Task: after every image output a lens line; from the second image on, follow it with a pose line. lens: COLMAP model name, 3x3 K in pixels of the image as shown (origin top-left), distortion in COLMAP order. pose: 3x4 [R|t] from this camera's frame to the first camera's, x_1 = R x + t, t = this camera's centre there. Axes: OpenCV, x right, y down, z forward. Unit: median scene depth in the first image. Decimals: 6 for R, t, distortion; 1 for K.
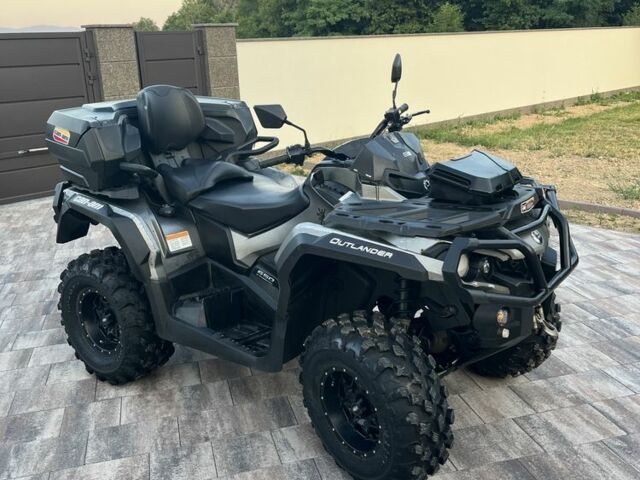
lens RADIAL K [[651.9, 0, 324.9], [0, 651.9, 240.4], [0, 0, 1]] dist [0.043804, -0.047517]
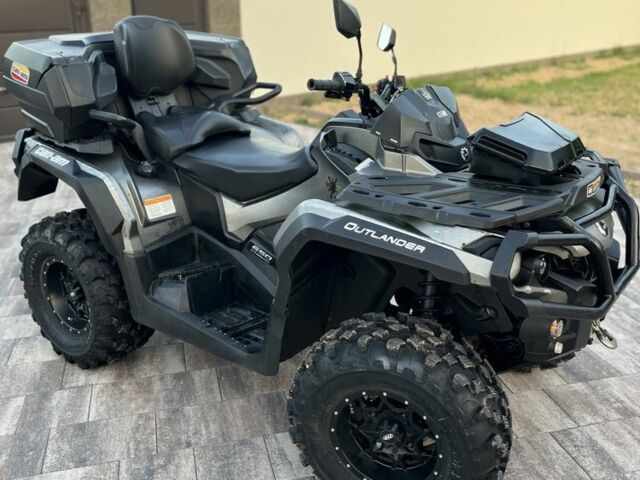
lens RADIAL K [[651.9, 0, 324.9], [0, 651.9, 240.4], [0, 0, 1]] dist [0.043804, -0.047517]
pose [[0.999269, 0.038035, 0.003921, -0.013367], [-0.038229, 0.995921, 0.081730, -0.033461], [-0.000796, -0.081820, 0.996647, 0.162470]]
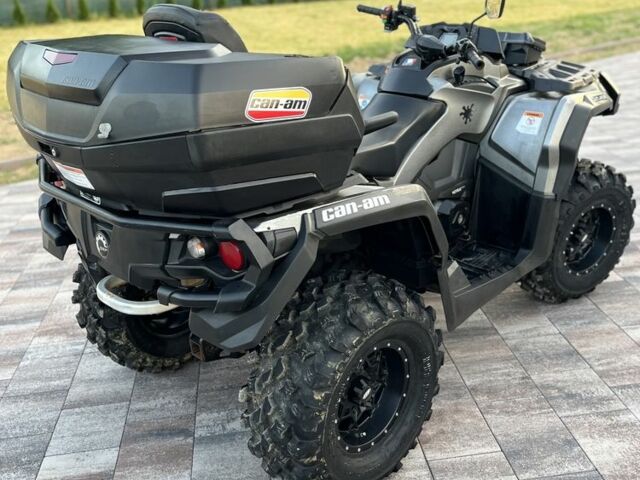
lens RADIAL K [[651.9, 0, 324.9], [0, 651.9, 240.4], [0, 0, 1]] dist [0.043804, -0.047517]
pose [[0.129063, -0.368087, 0.920790, -0.901008], [0.322854, 0.893562, 0.311950, -0.217460], [-0.937608, 0.257019, 0.234164, 0.923214]]
